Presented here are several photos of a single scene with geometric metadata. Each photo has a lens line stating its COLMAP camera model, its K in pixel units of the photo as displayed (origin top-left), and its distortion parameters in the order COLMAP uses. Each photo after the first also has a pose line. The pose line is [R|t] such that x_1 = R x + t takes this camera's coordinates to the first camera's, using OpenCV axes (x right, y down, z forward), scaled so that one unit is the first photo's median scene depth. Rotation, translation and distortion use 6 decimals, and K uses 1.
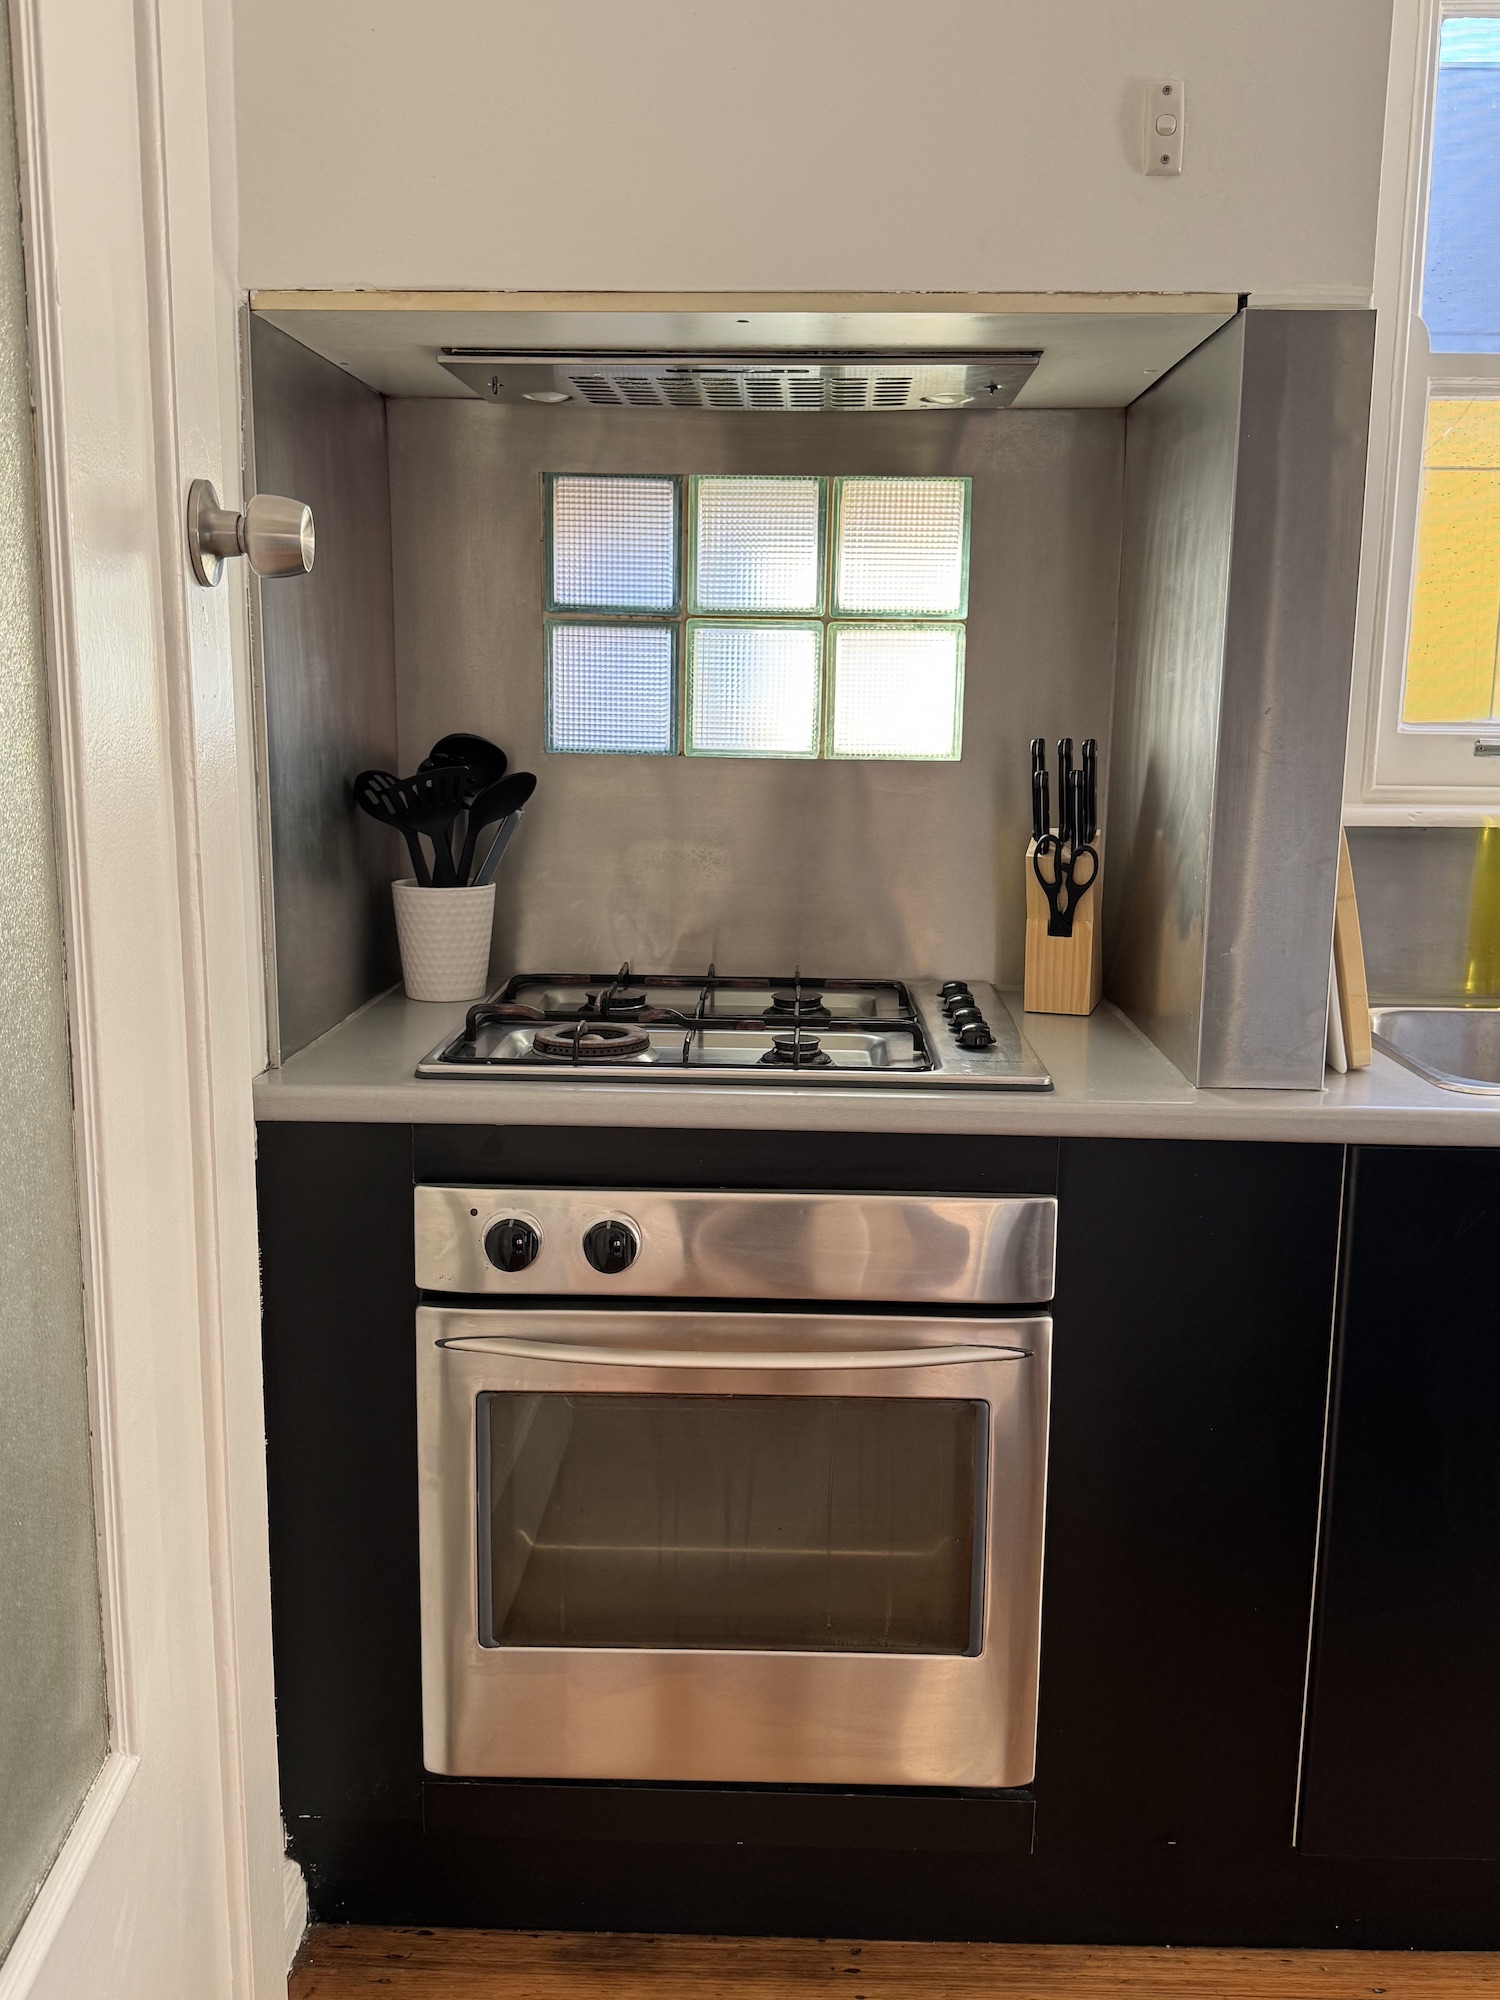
lens RADIAL K [[1743.2, 0, 748.8], [0, 1743.2, 1009.3], [0, 0, 1]] dist [0.011750, -0.062112]
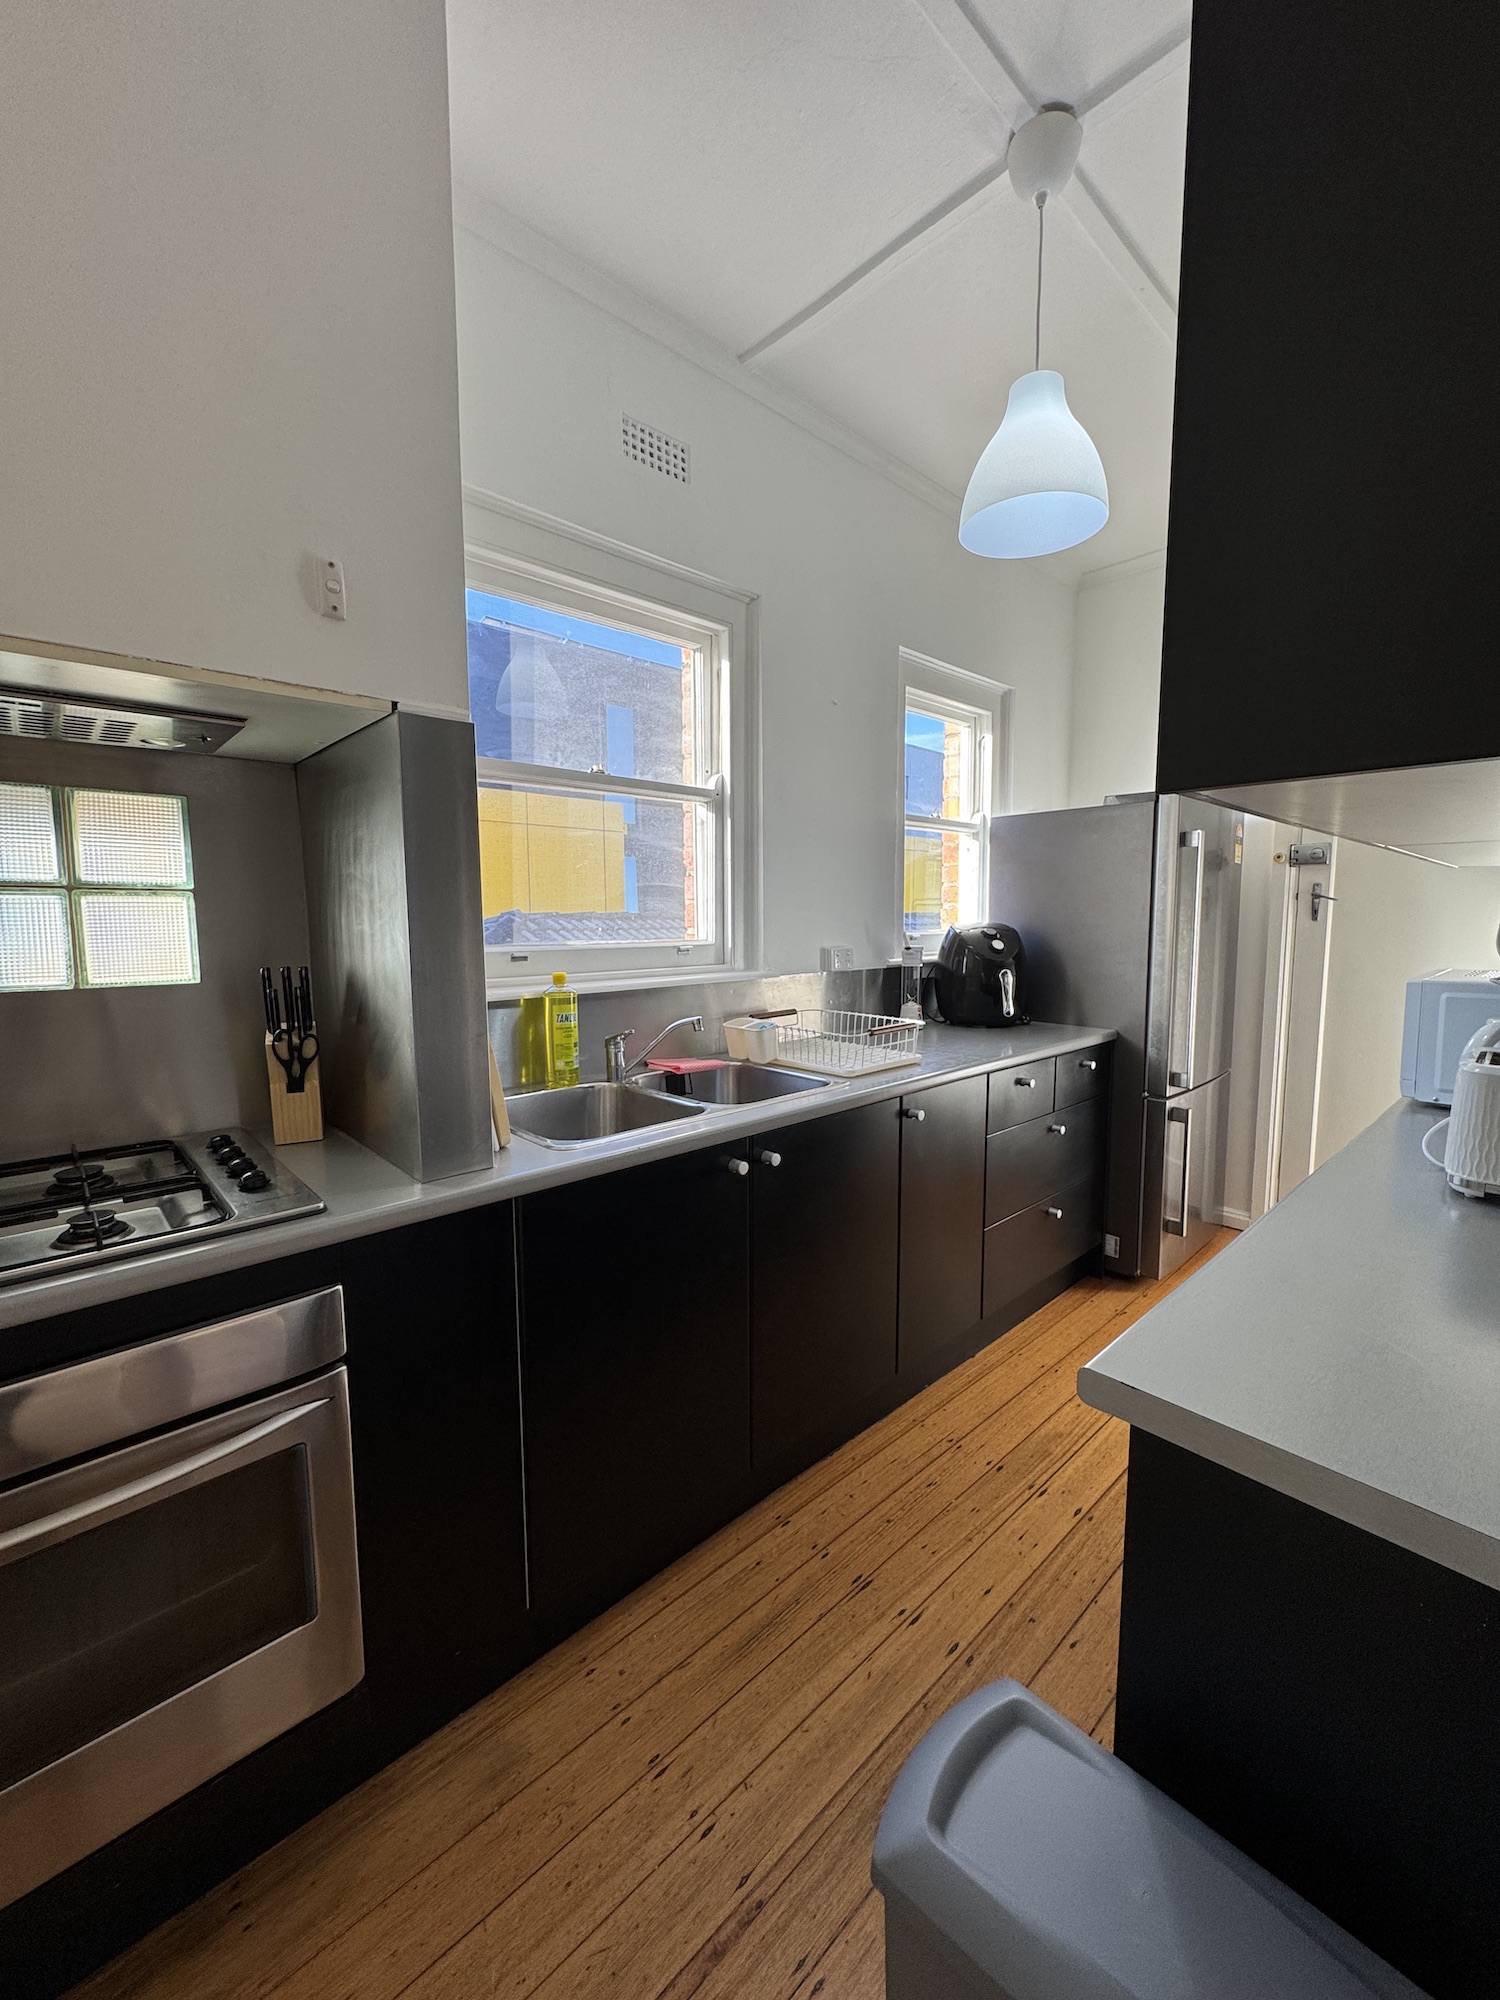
lens RADIAL K [[792.8, 0, 764.0], [0, 792.8, 998.8], [0, 0, 1]] dist [-0.001613, -0.000947]
pose [[0.707782, -0.084417, 0.701369, -0.015052], [0.136252, 0.990506, -0.018280, -0.055738], [-0.693166, 0.108501, 0.712564, 0.200919]]
